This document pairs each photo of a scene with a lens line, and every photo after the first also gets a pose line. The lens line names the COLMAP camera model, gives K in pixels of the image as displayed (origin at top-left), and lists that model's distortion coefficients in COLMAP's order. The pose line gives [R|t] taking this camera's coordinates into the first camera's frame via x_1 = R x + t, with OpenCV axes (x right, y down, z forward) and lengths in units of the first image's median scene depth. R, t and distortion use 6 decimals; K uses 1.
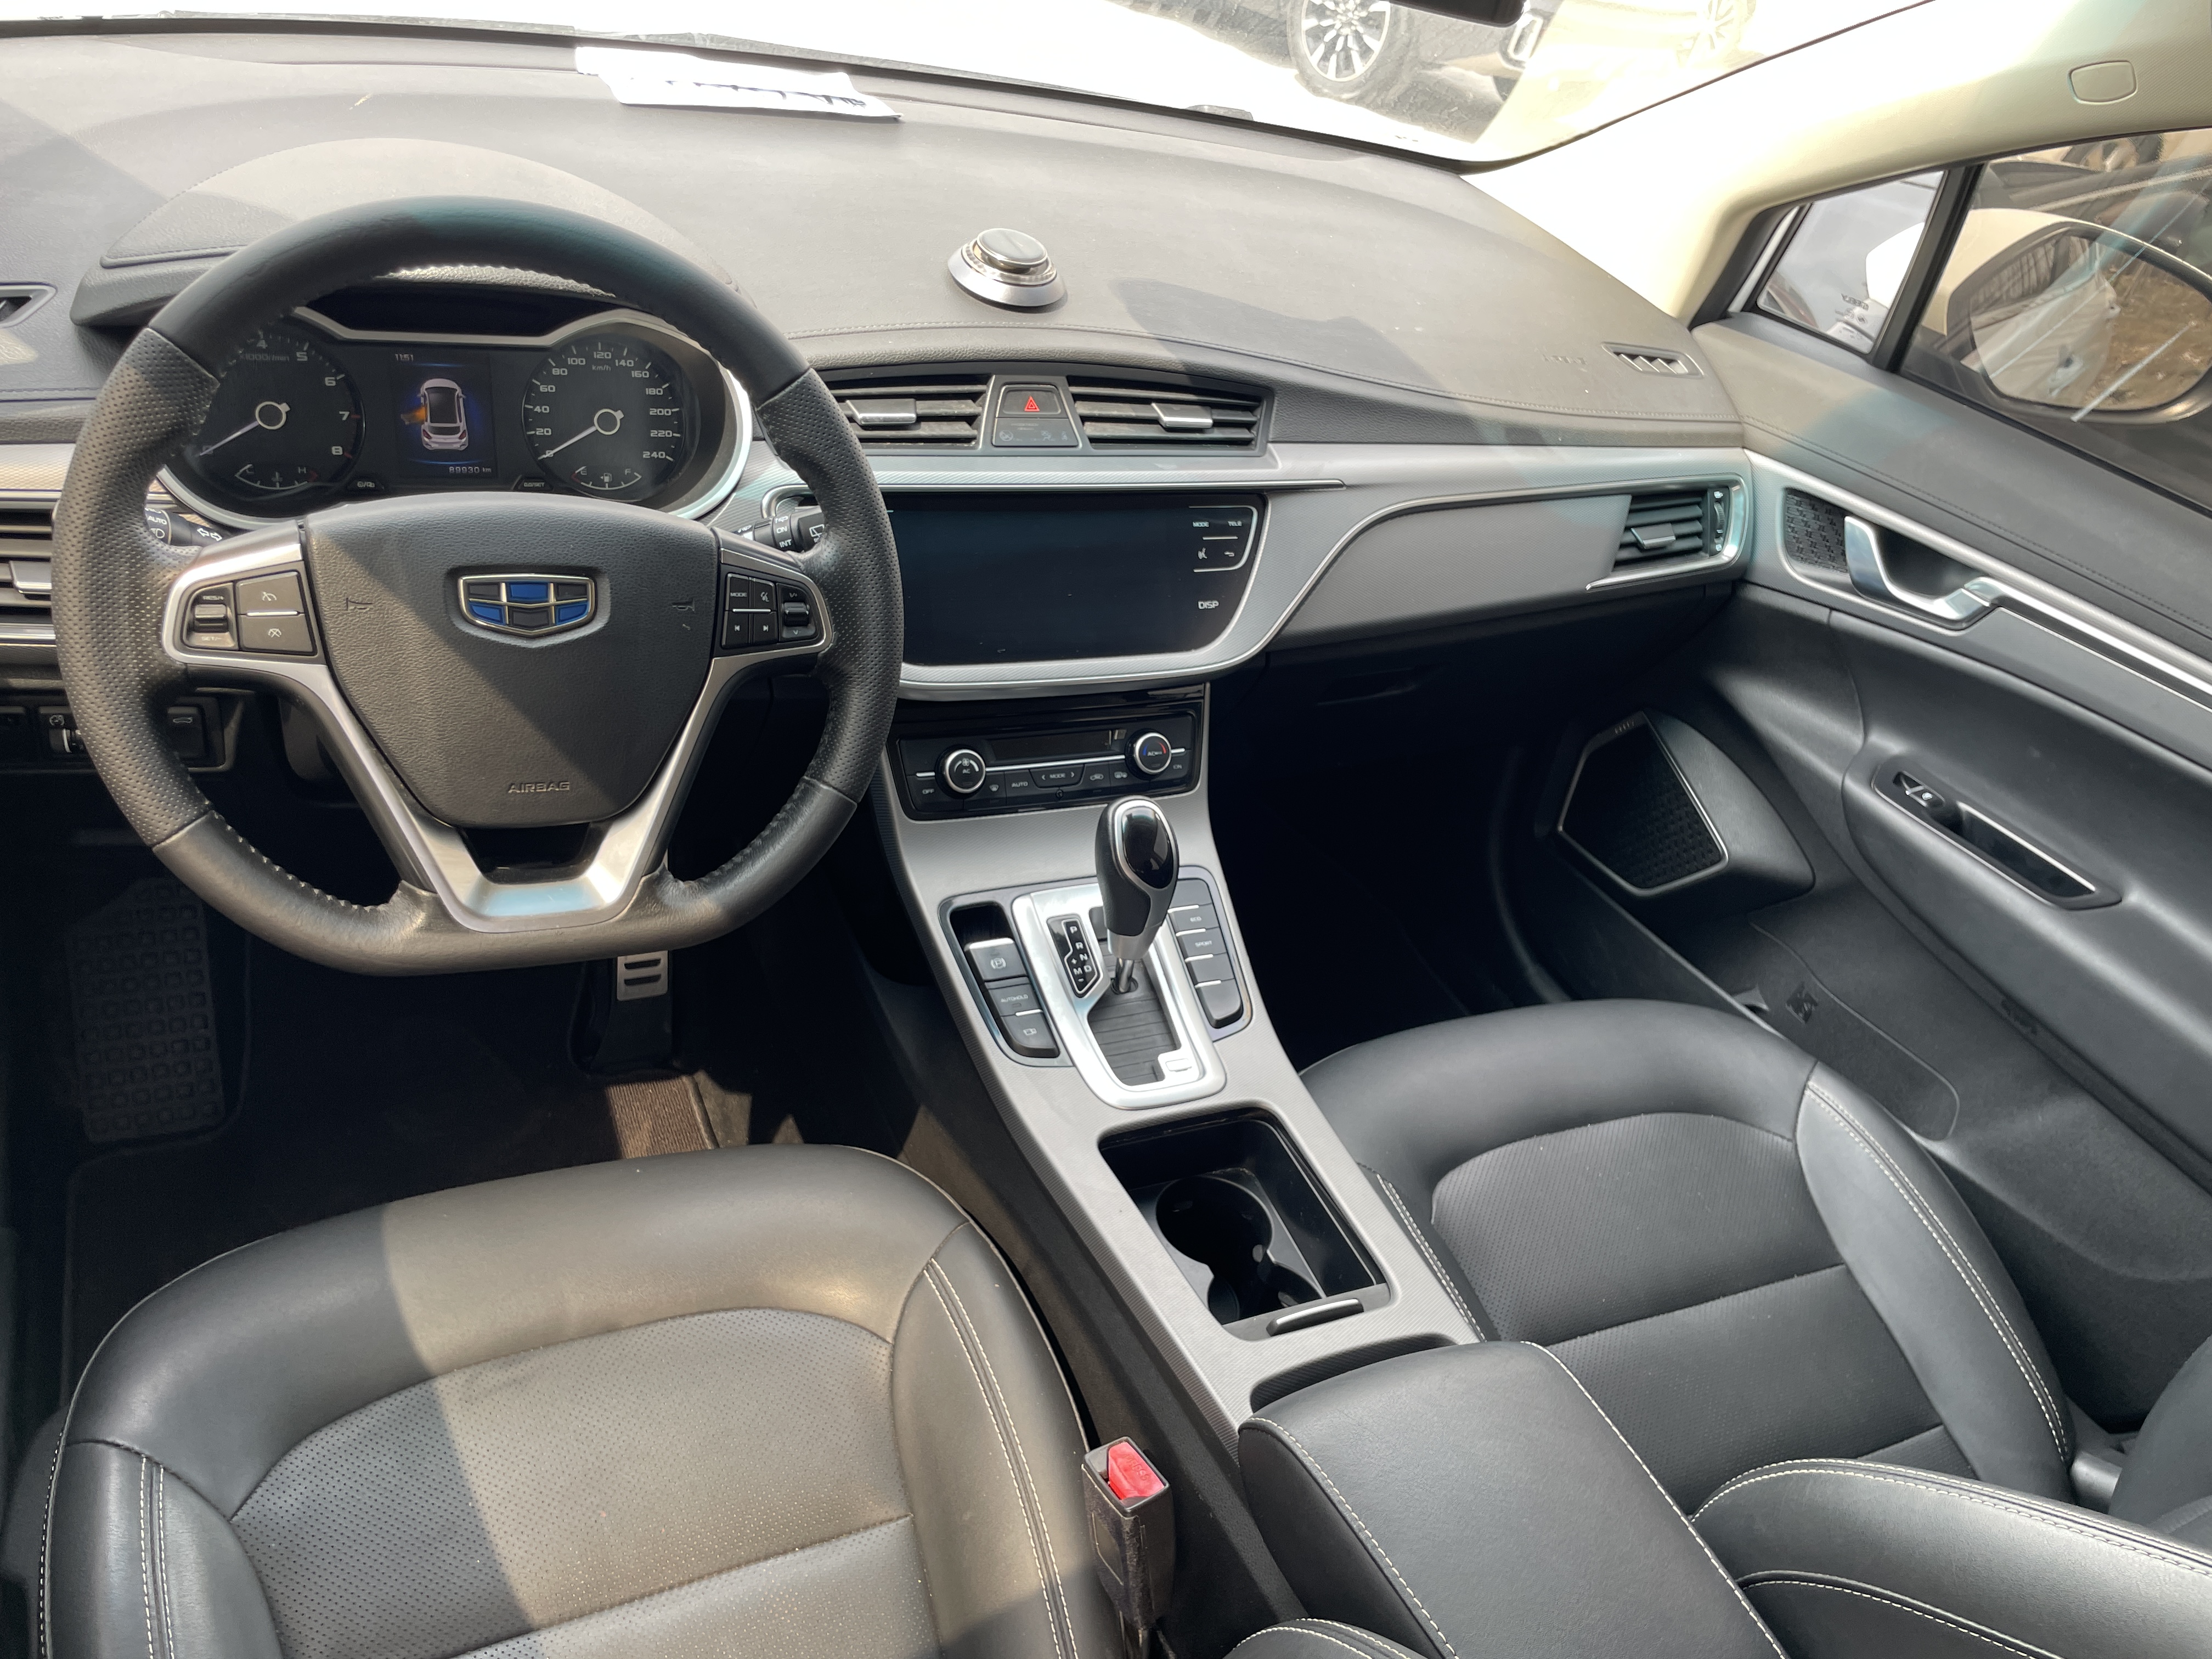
lens RADIAL K [[1685.4, 0, 1106.0], [0, 1685.4, 829.5], [0, 0, 1]] dist [0.095874, -0.109560]
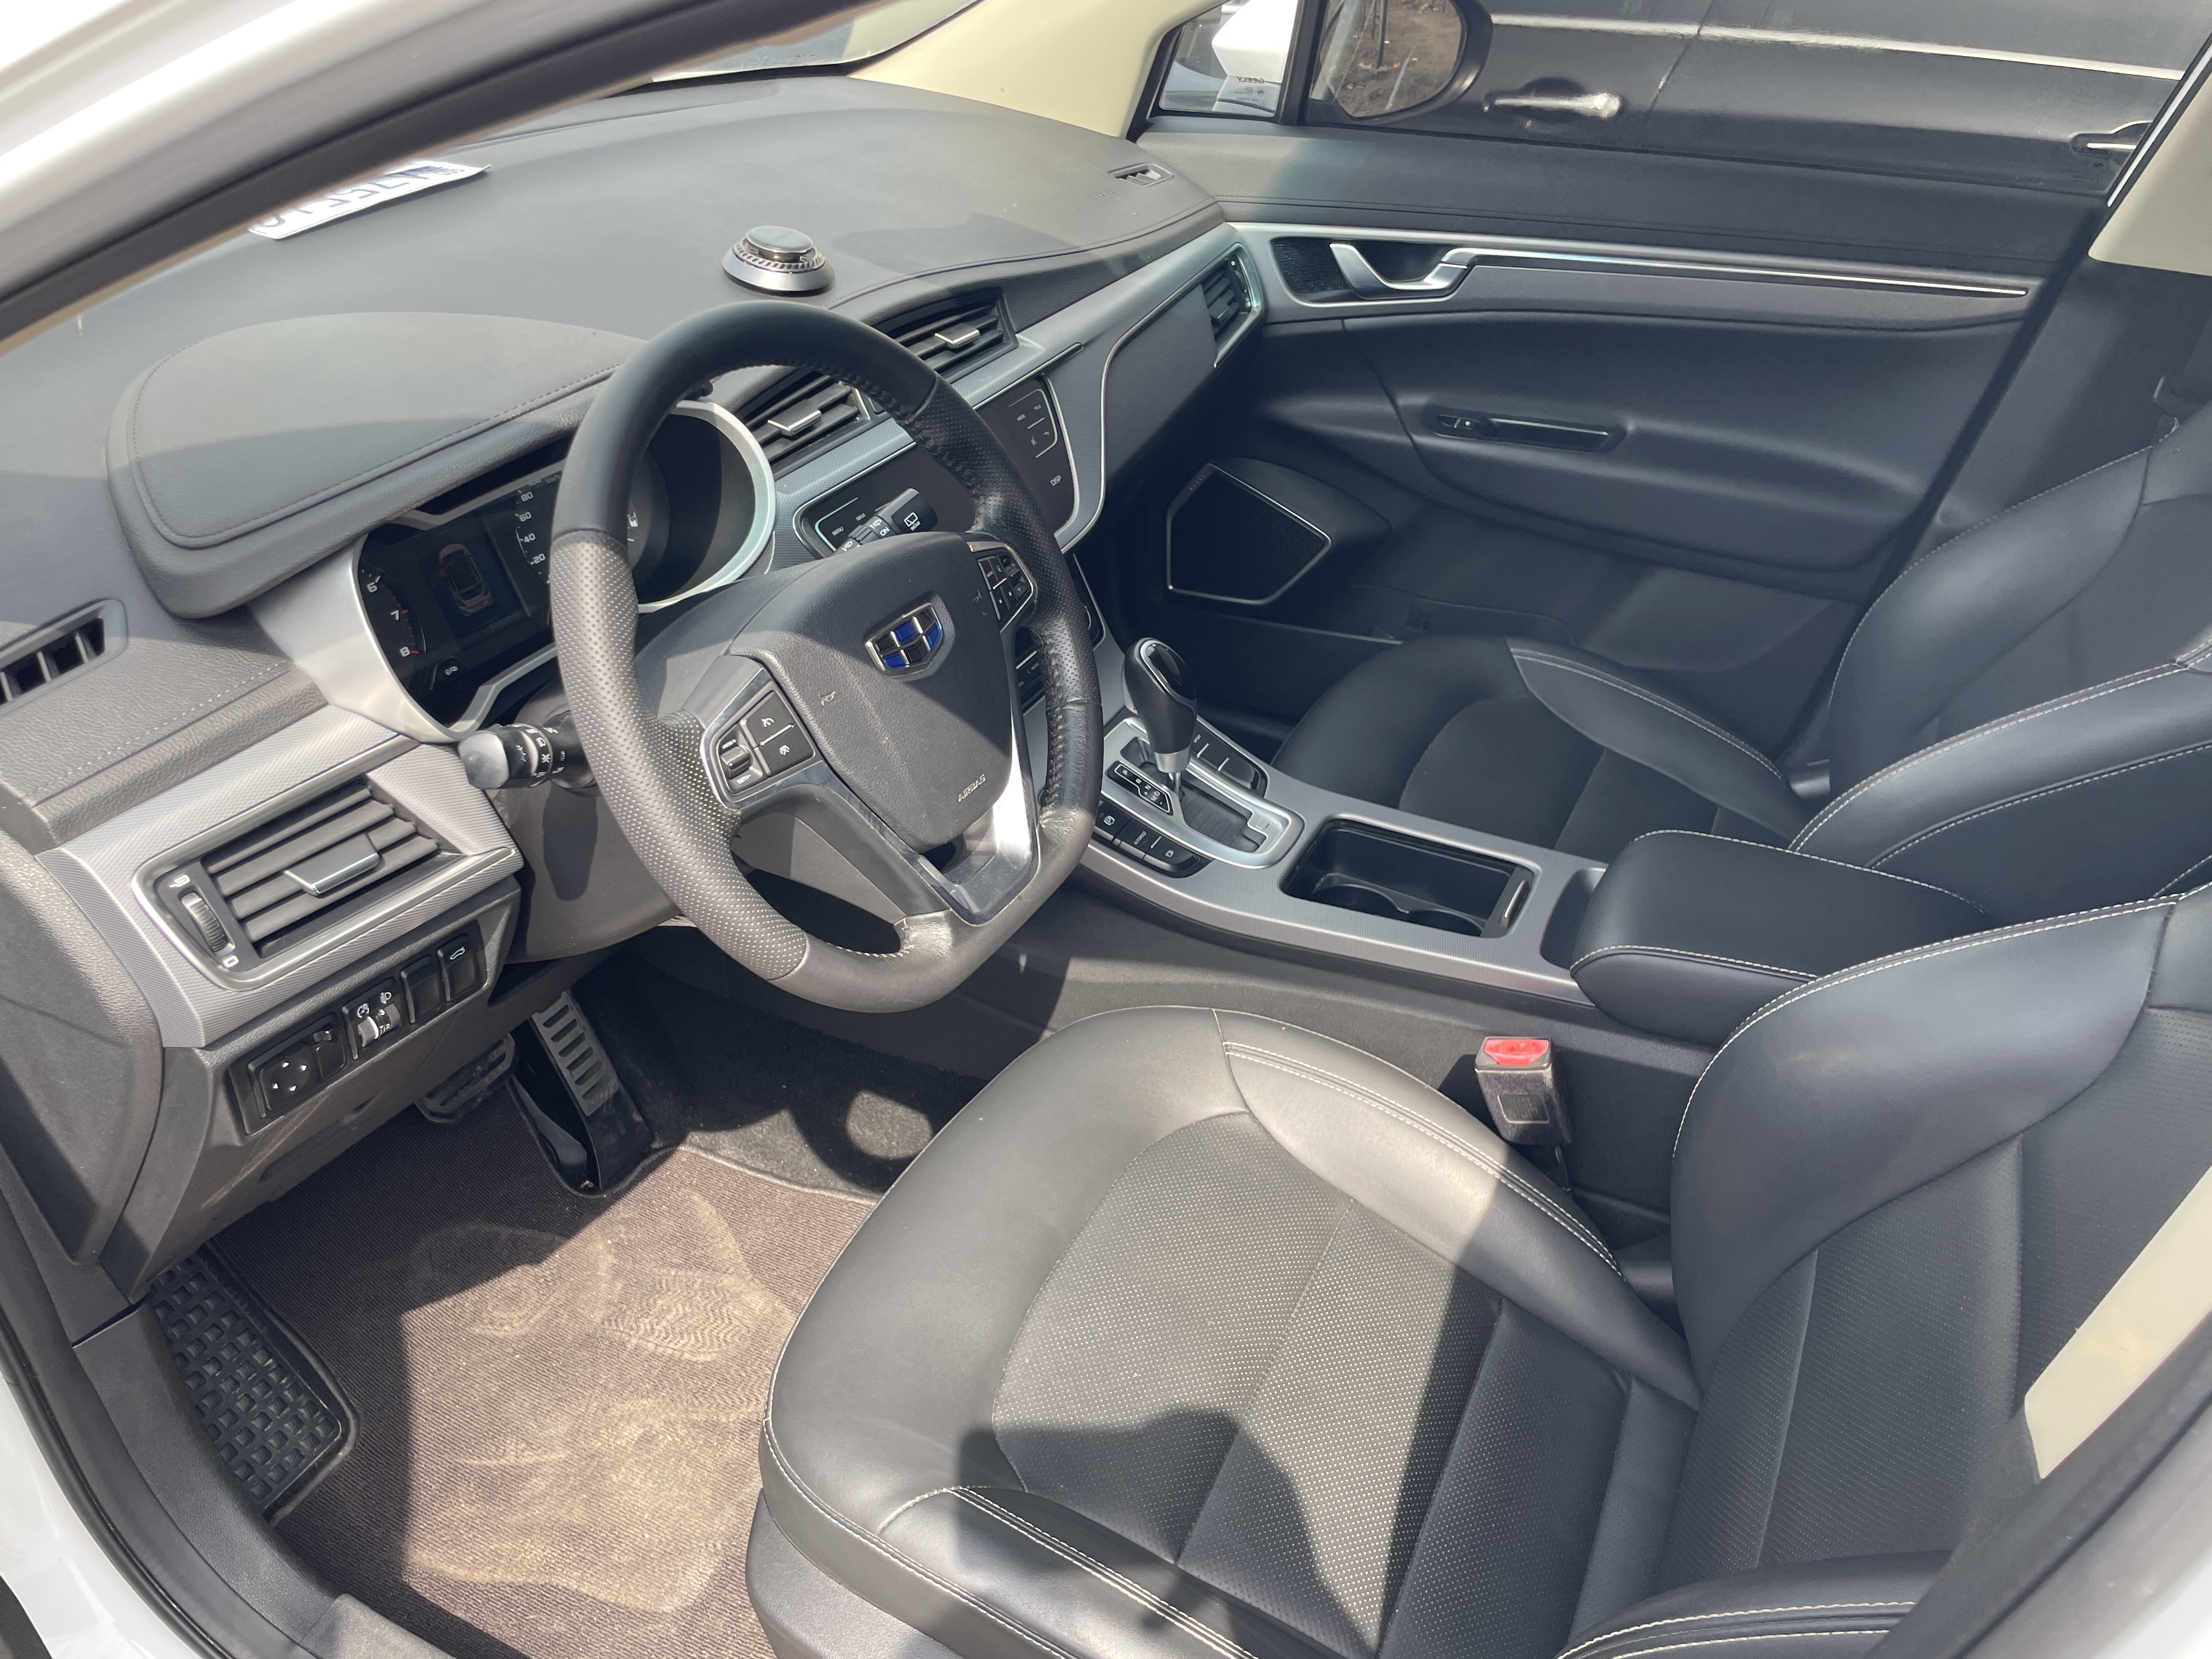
lens RADIAL K [[1672.5, 0, 1102.2], [0, 1672.5, 869.4], [0, 0, 1]] dist [0.092297, -0.114756]
pose [[0.769686, -0.480561, 0.420292, -0.456716], [0.443326, 0.876037, 0.189790, -0.090483], [-0.459397, 0.040248, 0.887319, -0.020864]]
